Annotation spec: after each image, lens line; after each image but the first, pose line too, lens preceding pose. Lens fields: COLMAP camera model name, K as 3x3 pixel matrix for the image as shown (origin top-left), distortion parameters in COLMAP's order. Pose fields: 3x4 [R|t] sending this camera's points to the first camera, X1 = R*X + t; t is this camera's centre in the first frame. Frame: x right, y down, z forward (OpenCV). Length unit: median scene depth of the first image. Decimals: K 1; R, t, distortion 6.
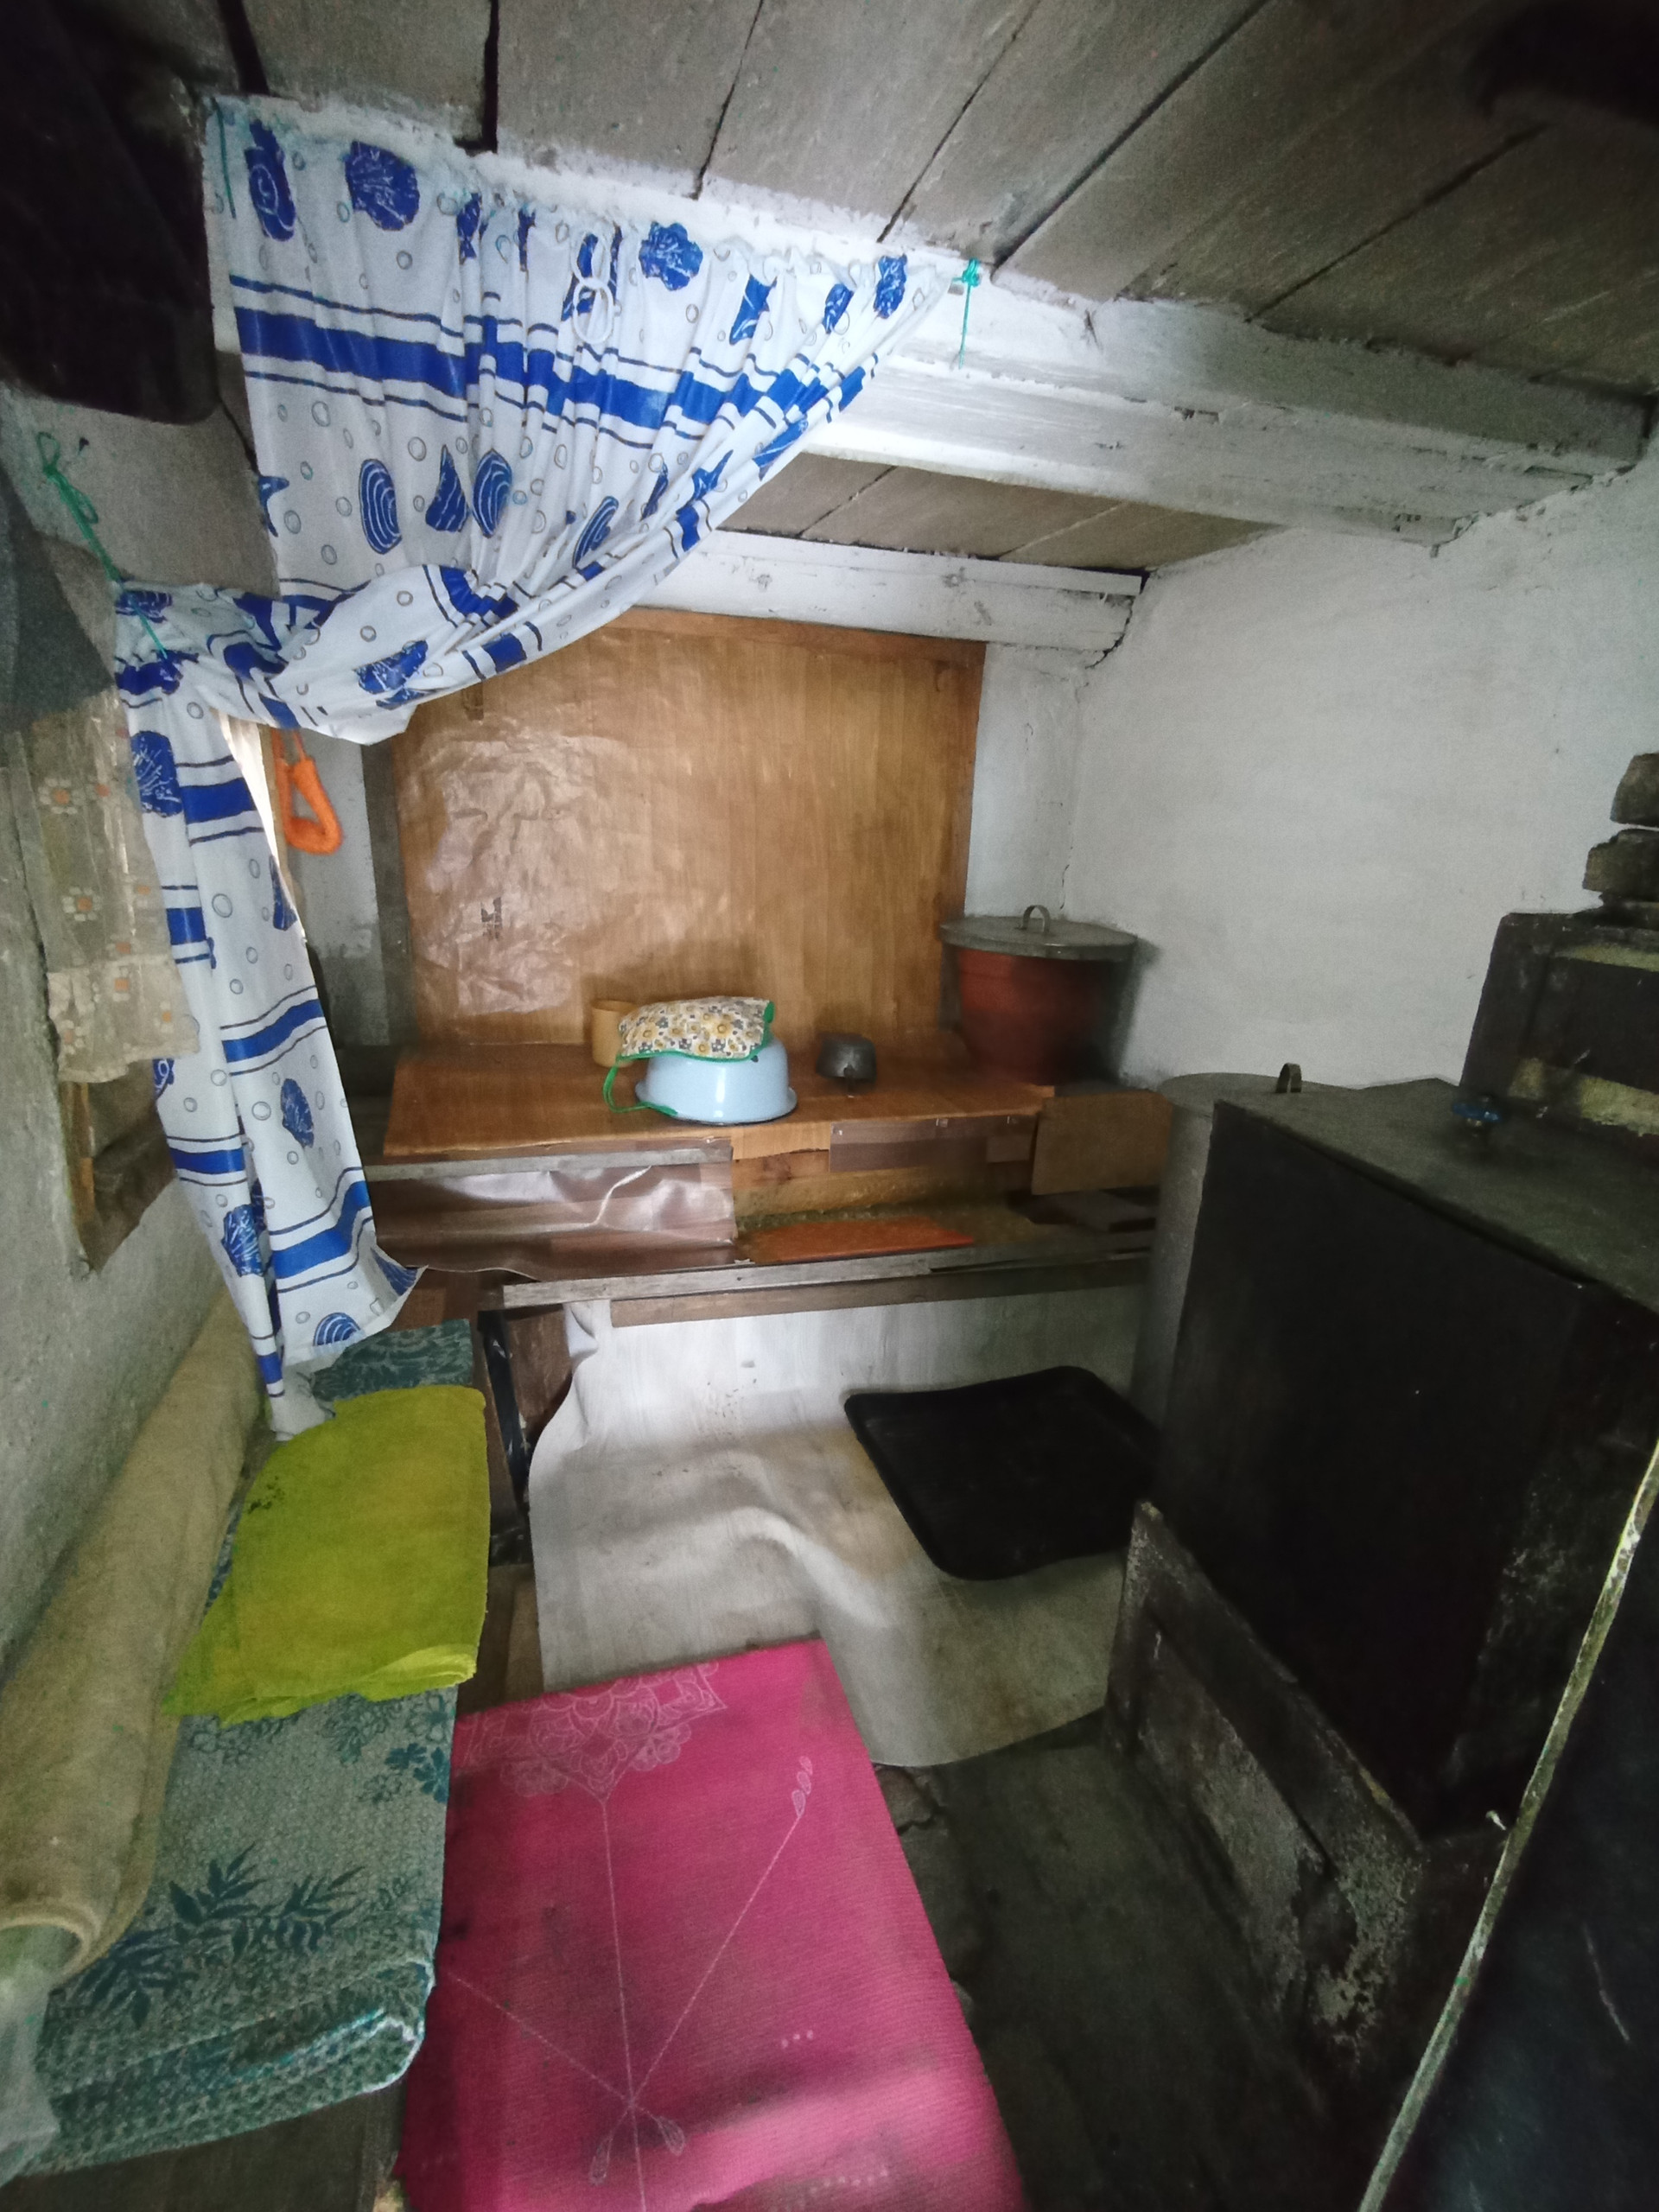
lens RADIAL K [[961.4, 0, 829.5], [0, 961.4, 1106.0], [0, 0, 1]] dist [-0.000517, 0.000222]
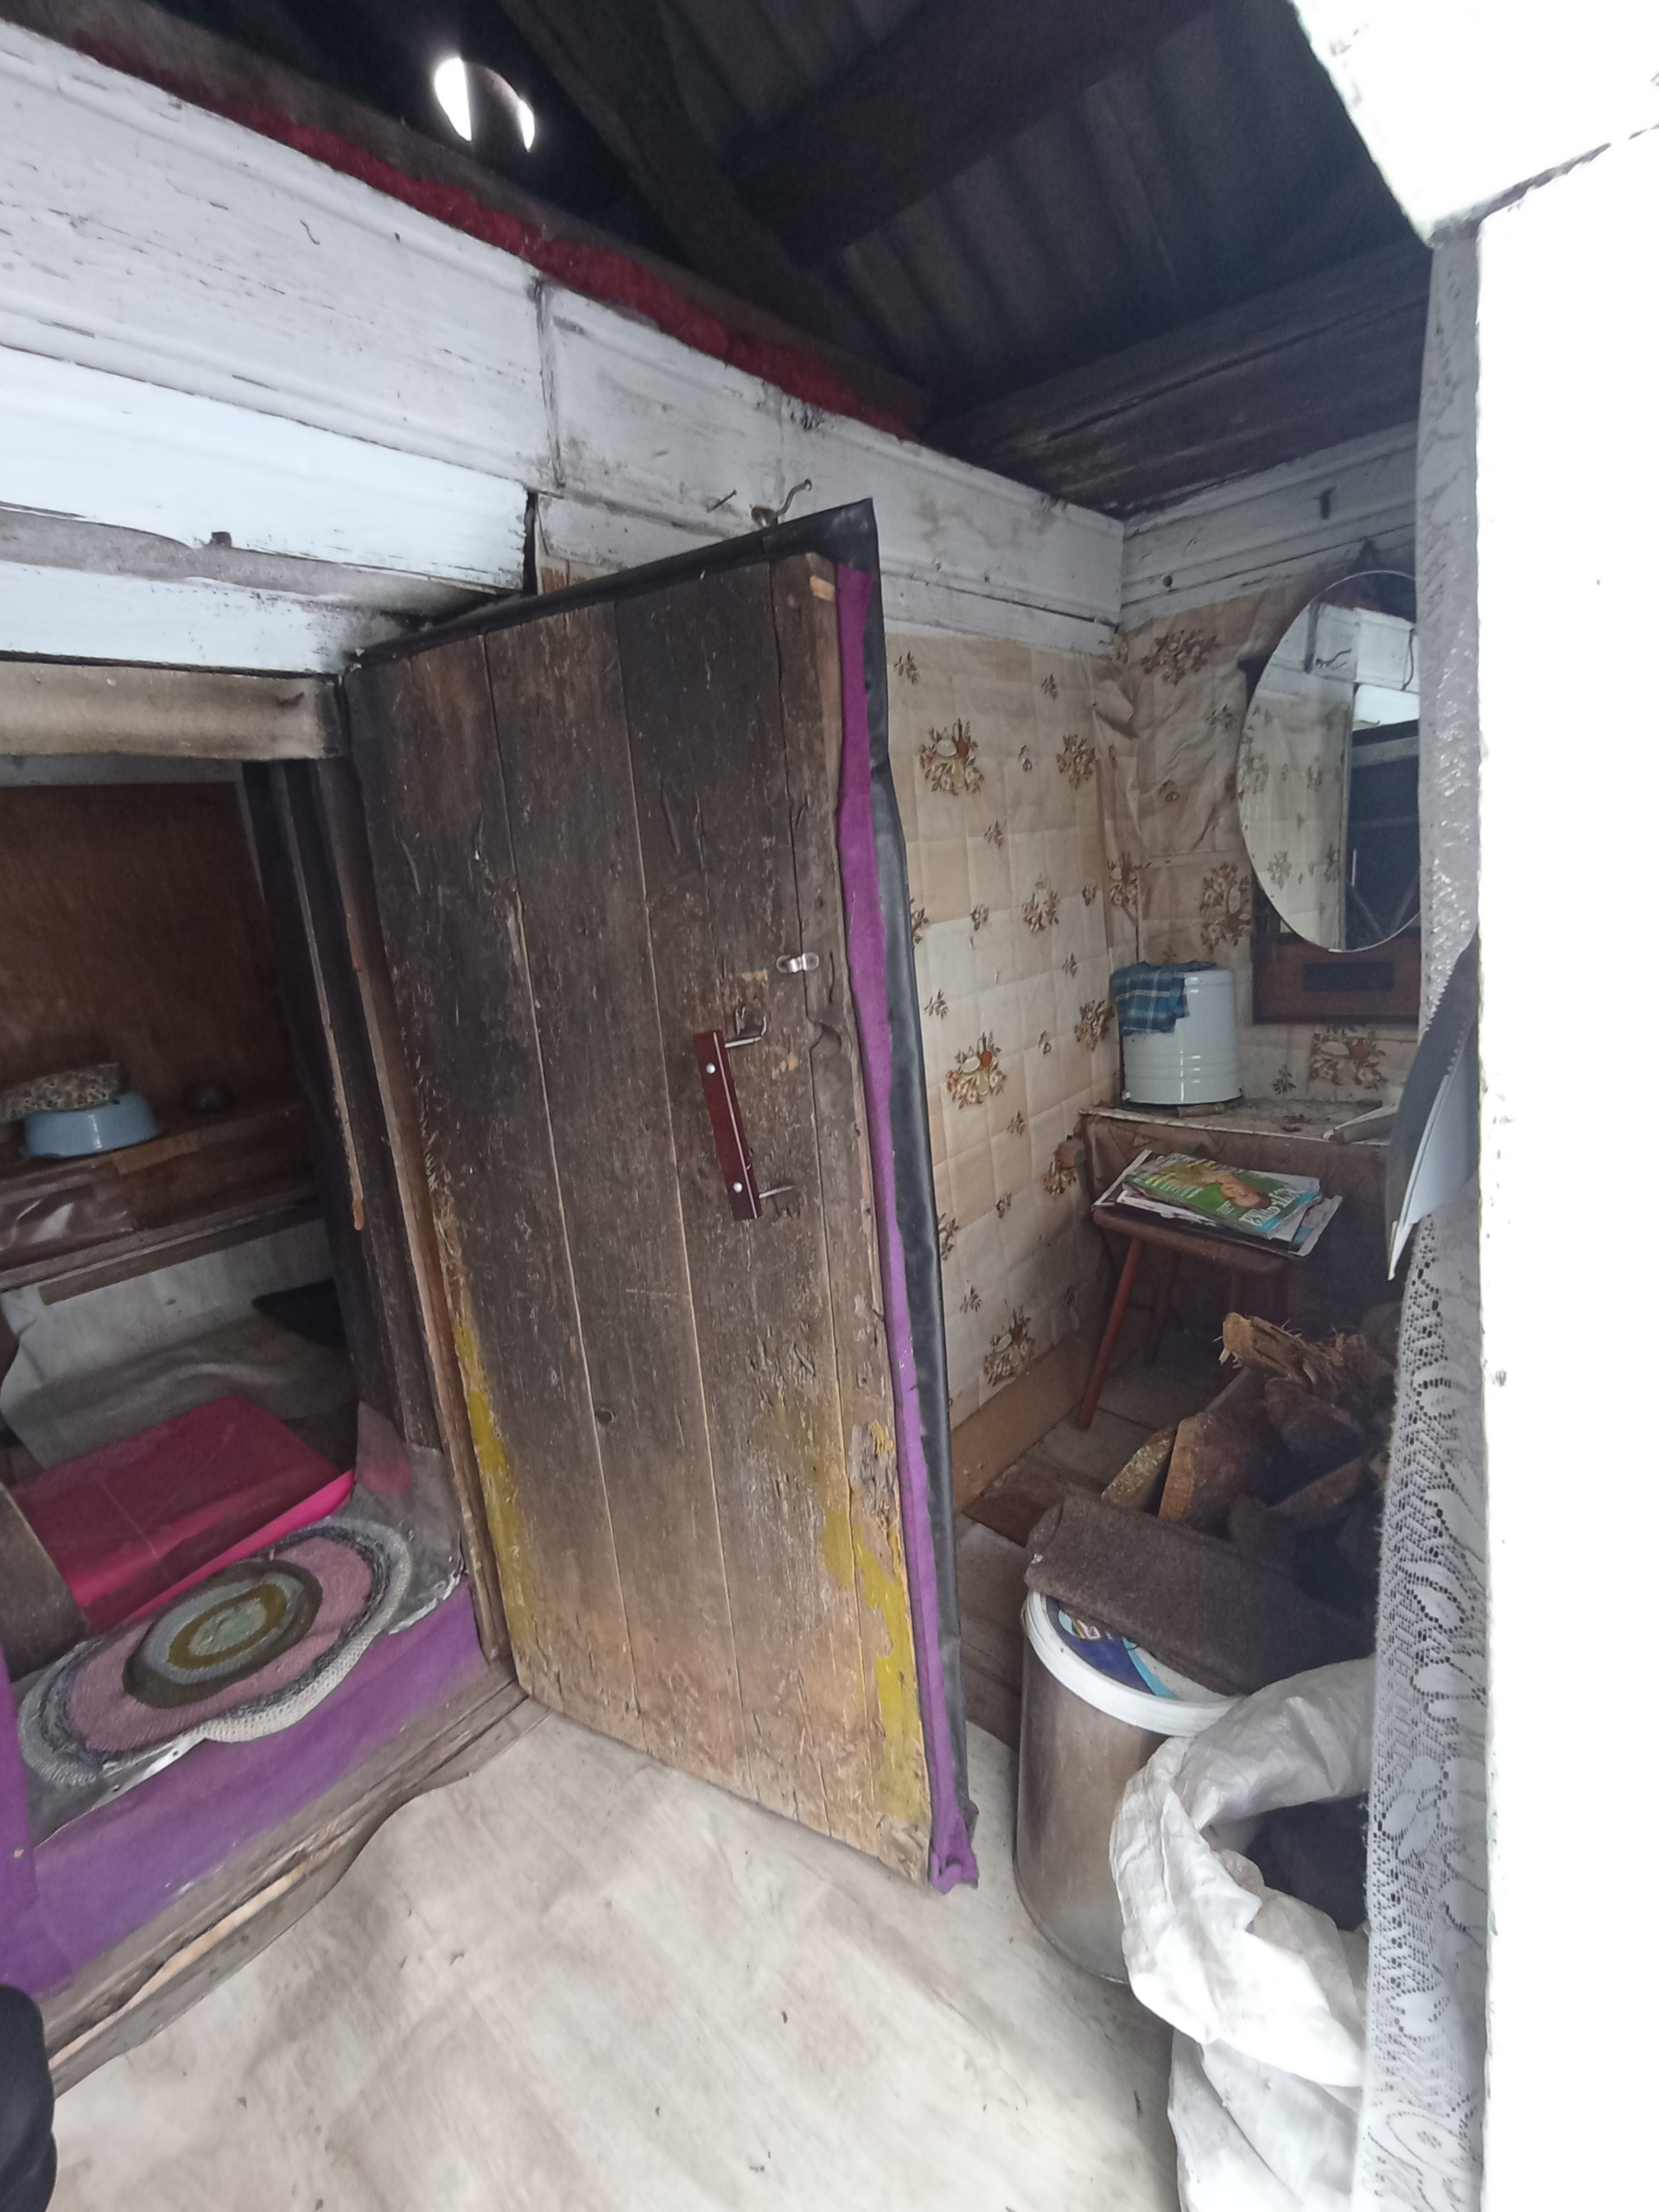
lens RADIAL K [[961.4, 0, 829.5], [0, 961.4, 1106.0], [0, 0, 1]] dist [-0.000517, 0.000222]
pose [[0.842933, -0.263454, 0.469101, 0.143853], [0.292089, 0.956313, 0.012221, 0.250252], [-0.451828, 0.126718, 0.883060, -0.721947]]
